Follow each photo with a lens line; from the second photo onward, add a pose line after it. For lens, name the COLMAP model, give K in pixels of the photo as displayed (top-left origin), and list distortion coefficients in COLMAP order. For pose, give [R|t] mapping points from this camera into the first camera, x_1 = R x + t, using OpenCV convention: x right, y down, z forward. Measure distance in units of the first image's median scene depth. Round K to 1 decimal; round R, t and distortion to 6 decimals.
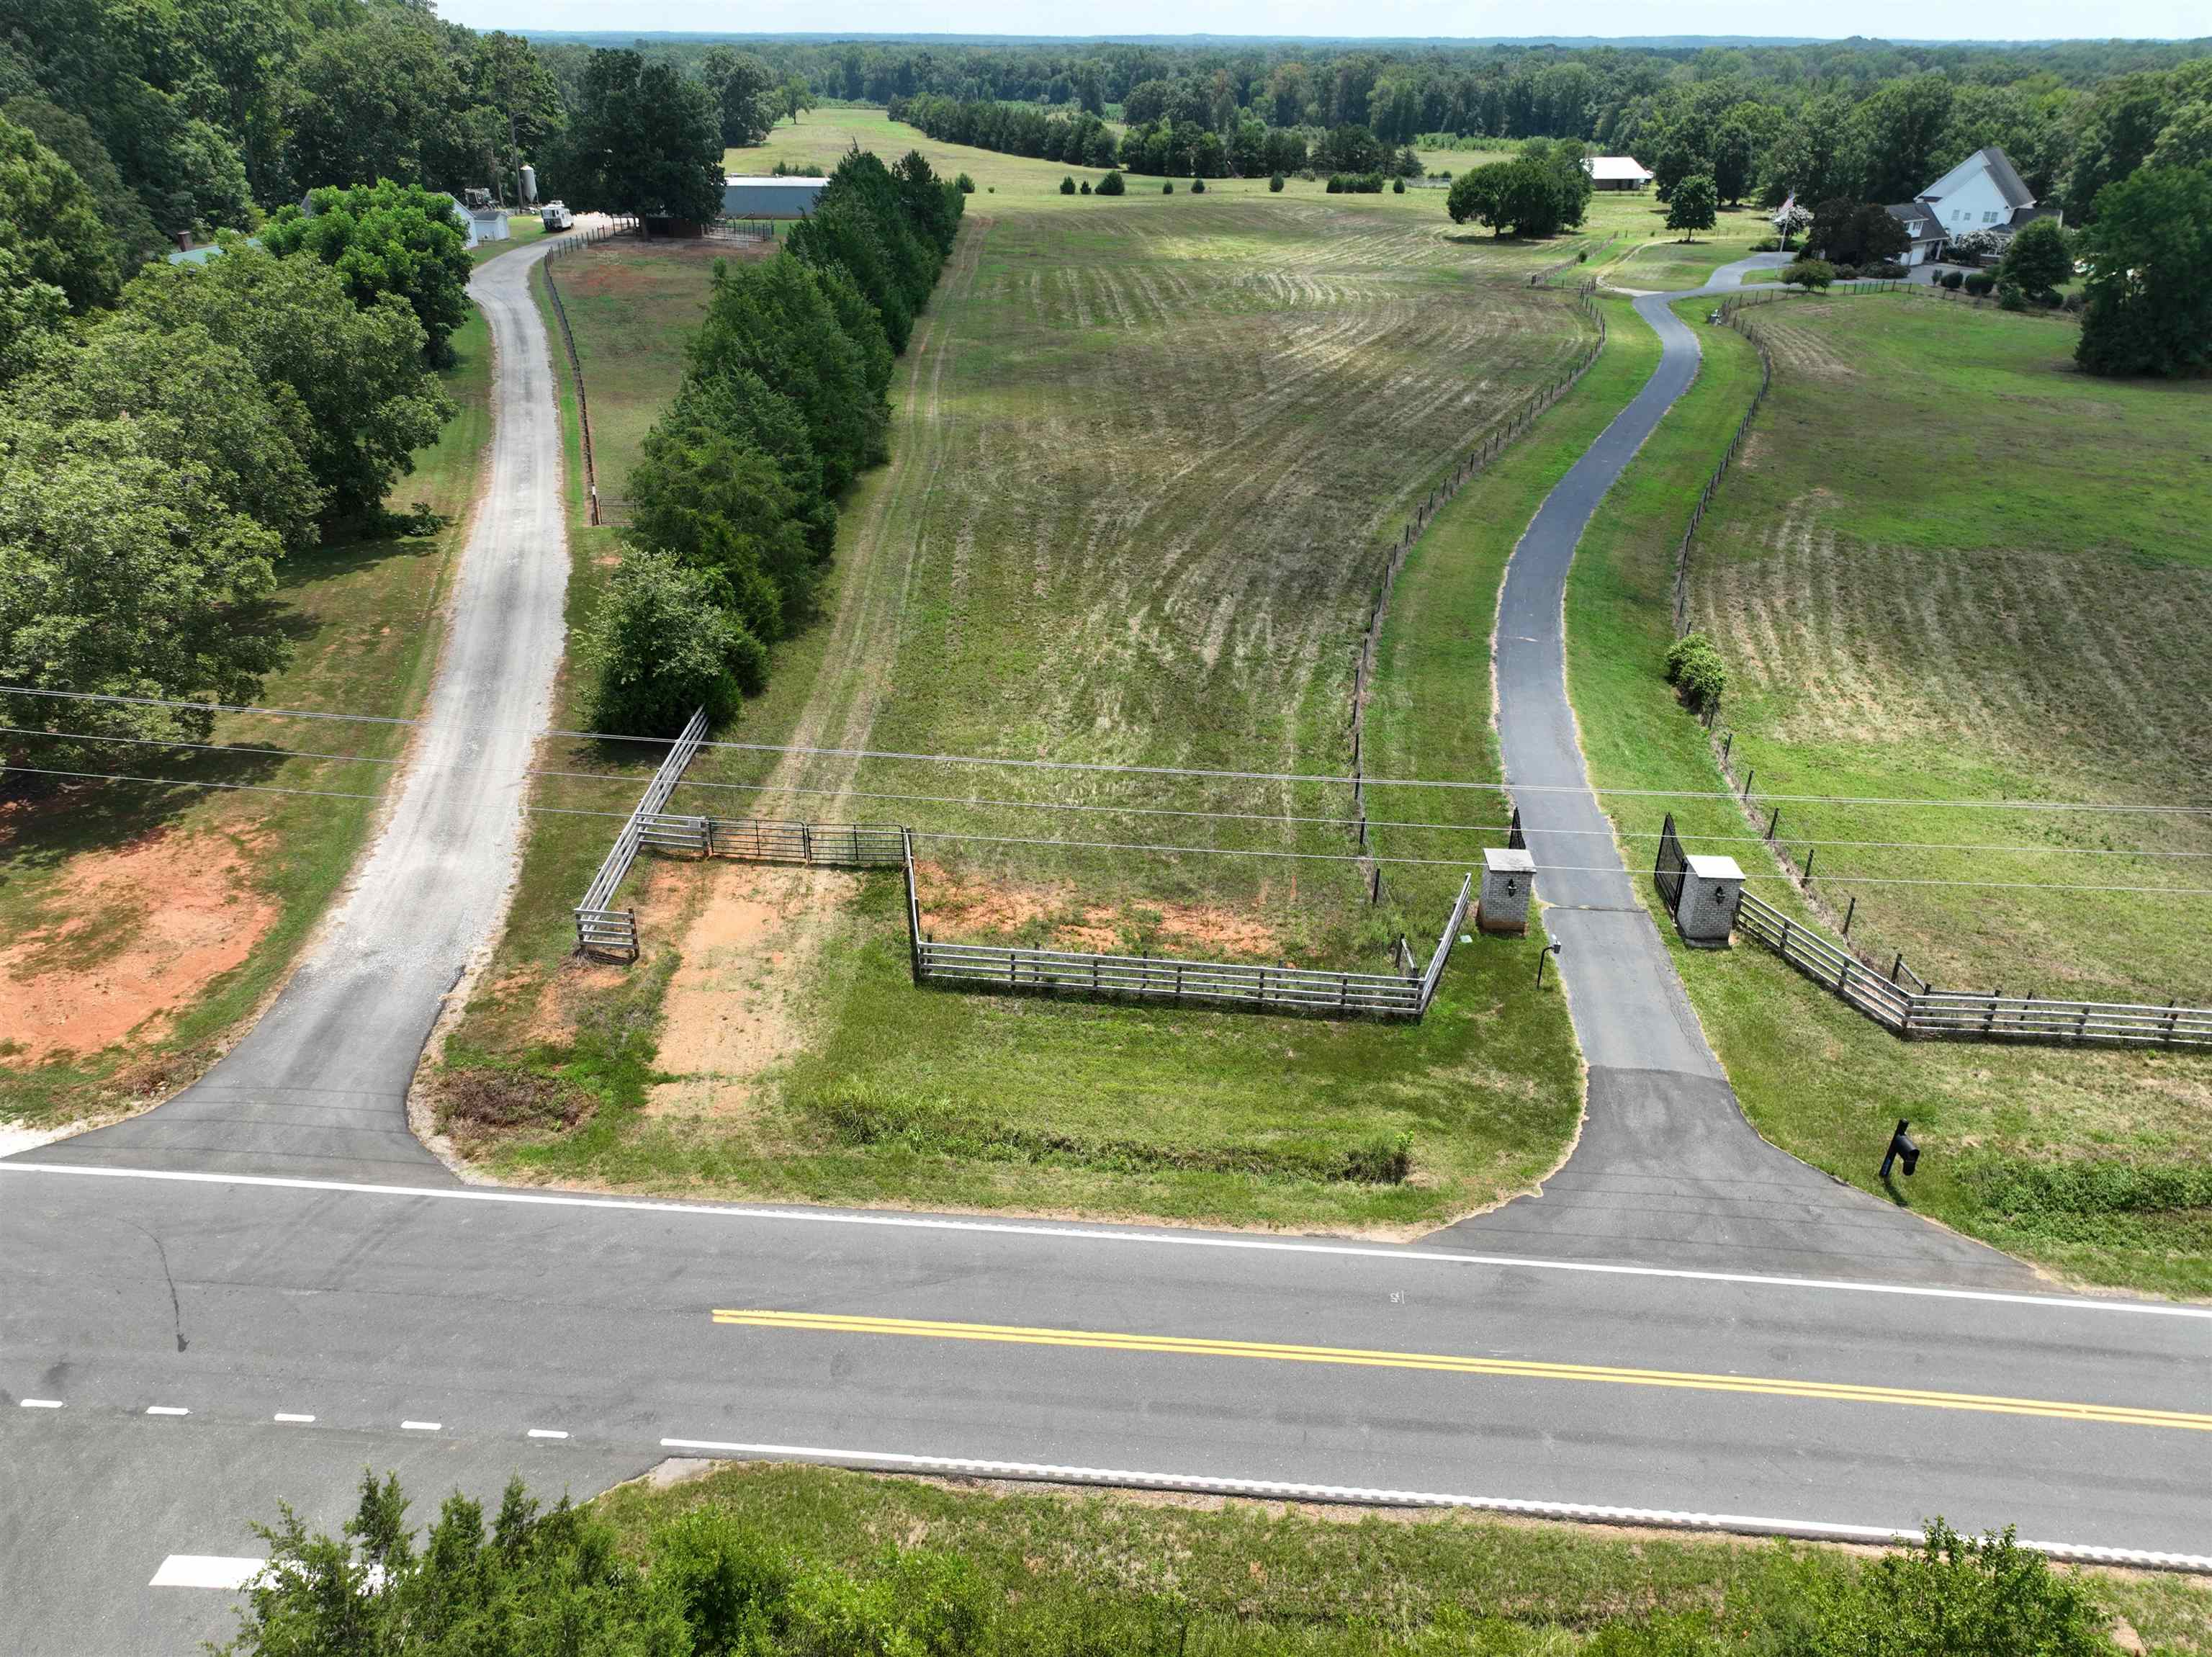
lens RADIAL K [[1663.2, 0, 1106.0], [0, 1663.2, 828.5], [0, 0, 1]] dist [0.010191, 0.006827]
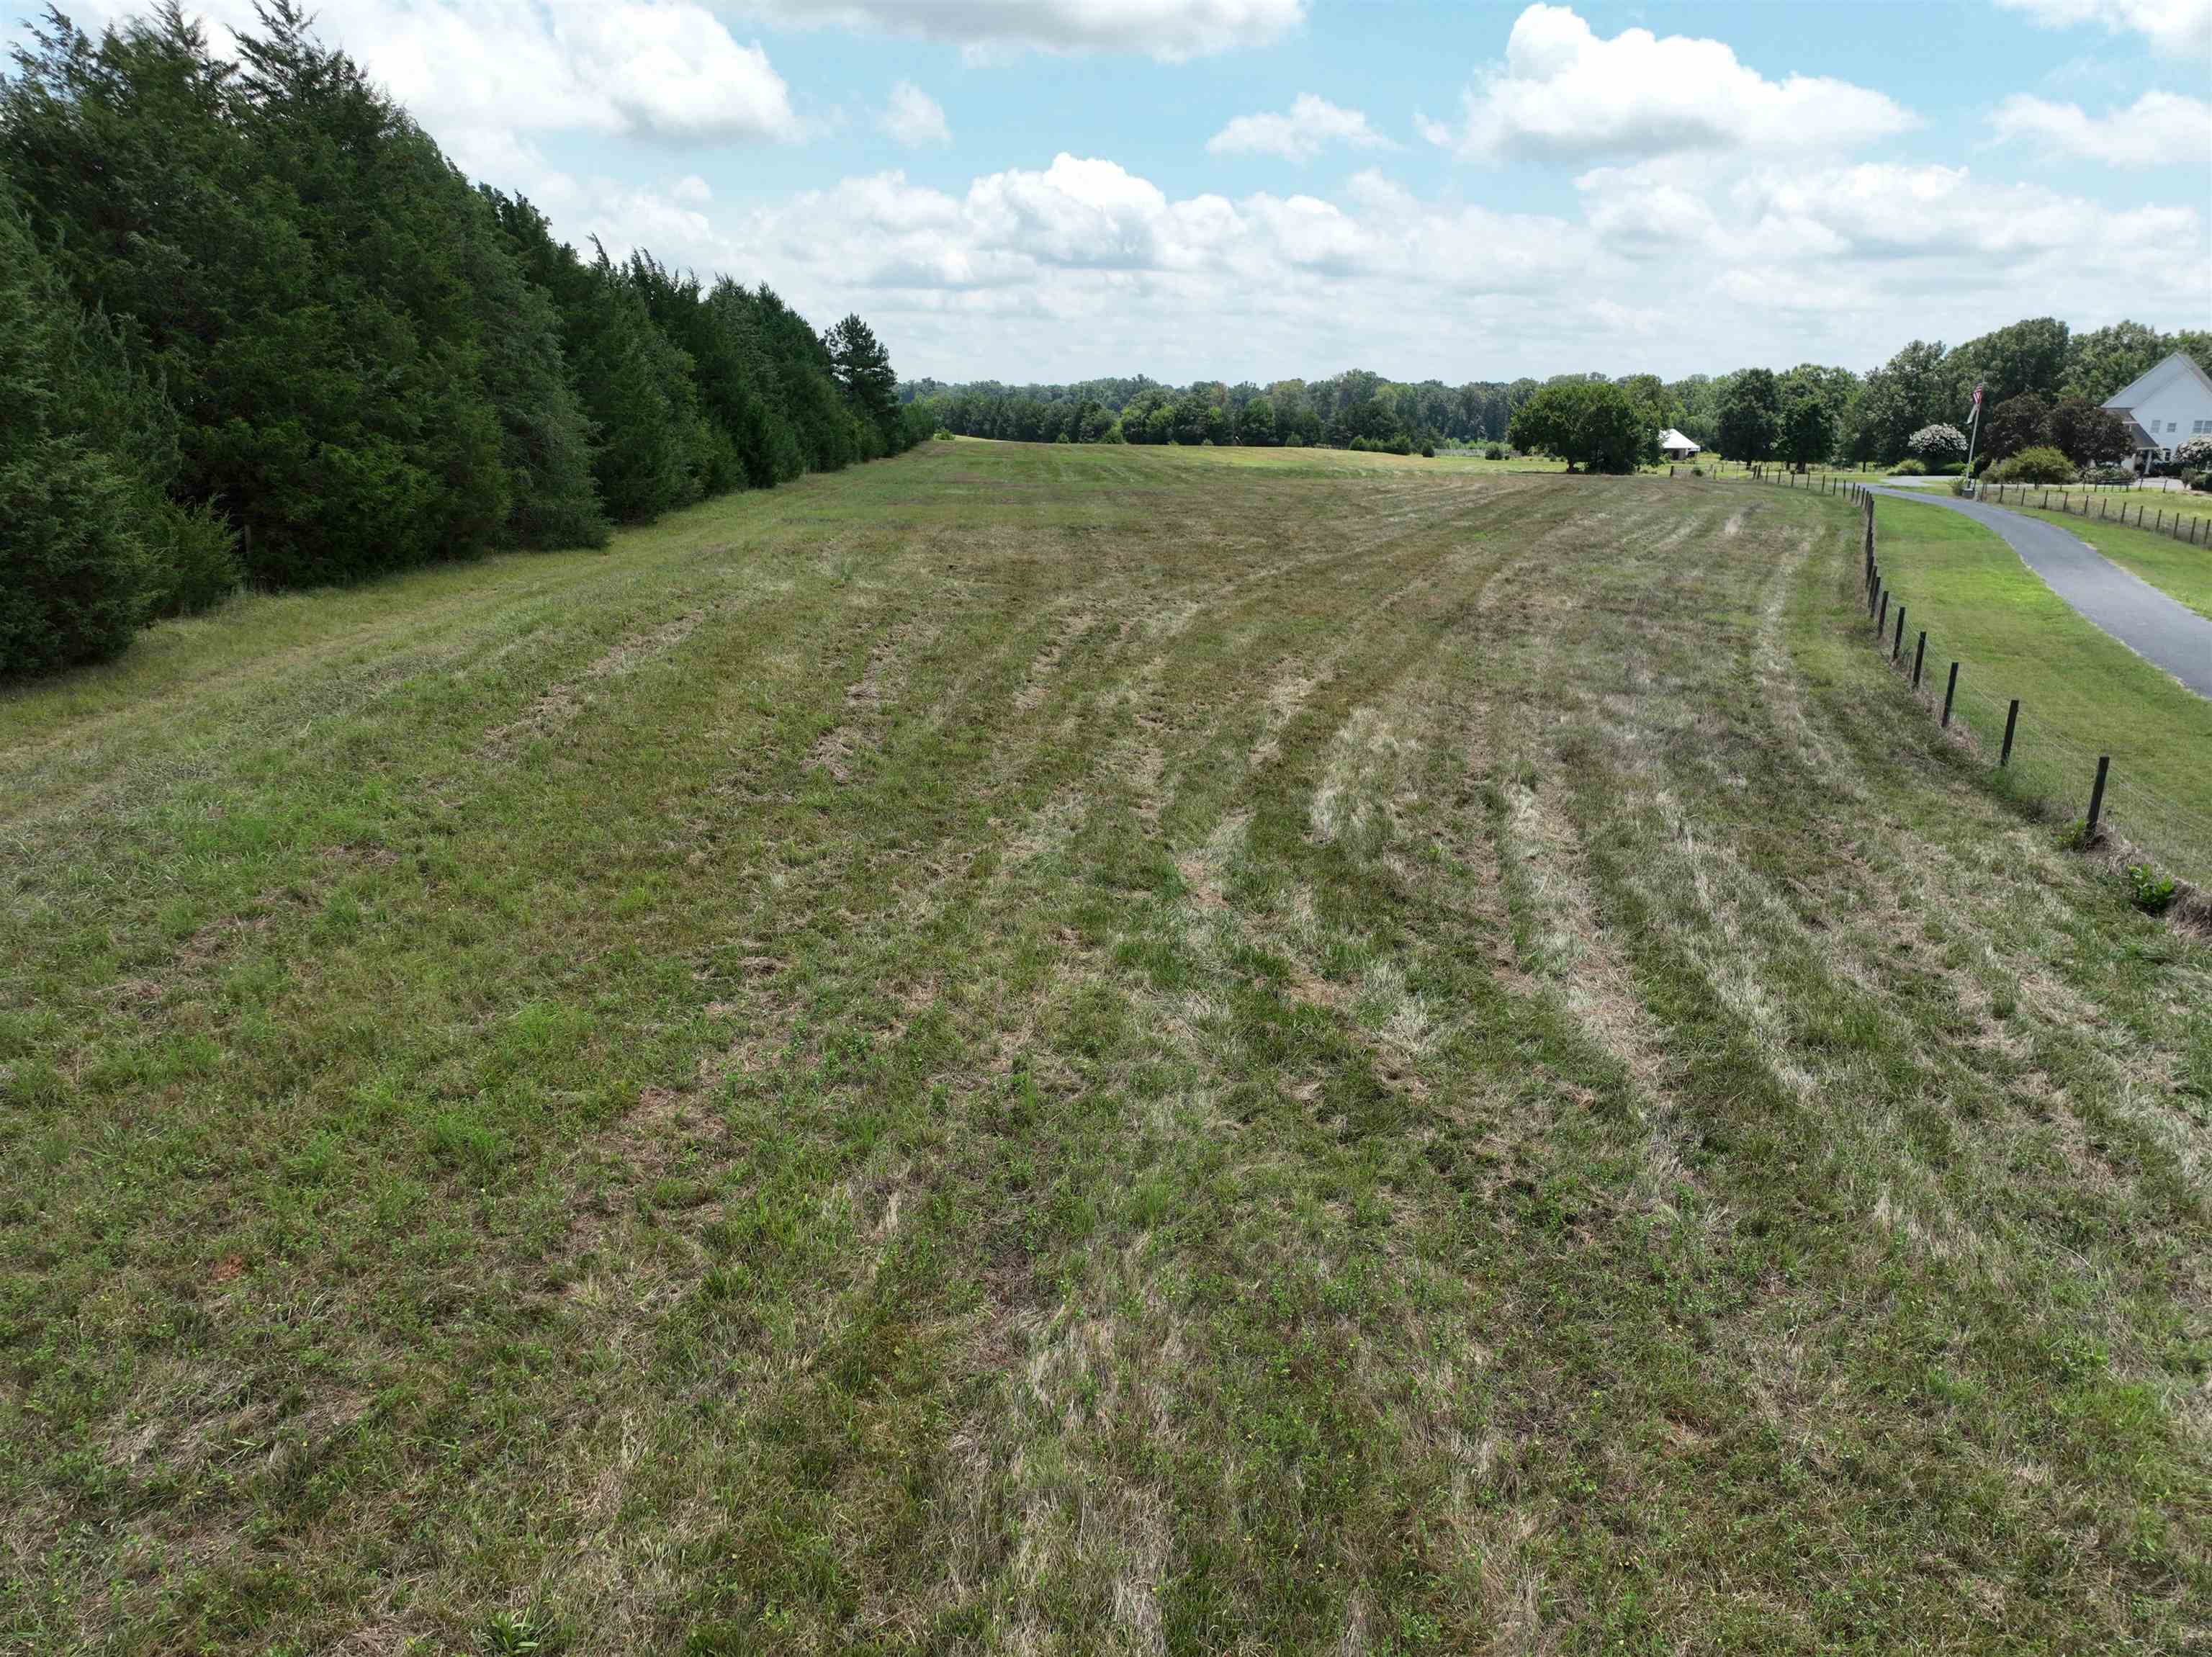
lens RADIAL K [[1663.2, 0, 1106.0], [0, 1663.2, 828.5], [0, 0, 1]] dist [0.010191, 0.006827]
pose [[1.000000, 0.000118, 0.000068, 0.003718], [-0.000104, 0.982919, -0.184040, -0.081544], [-0.000089, 0.184040, 0.982919, 0.724370]]
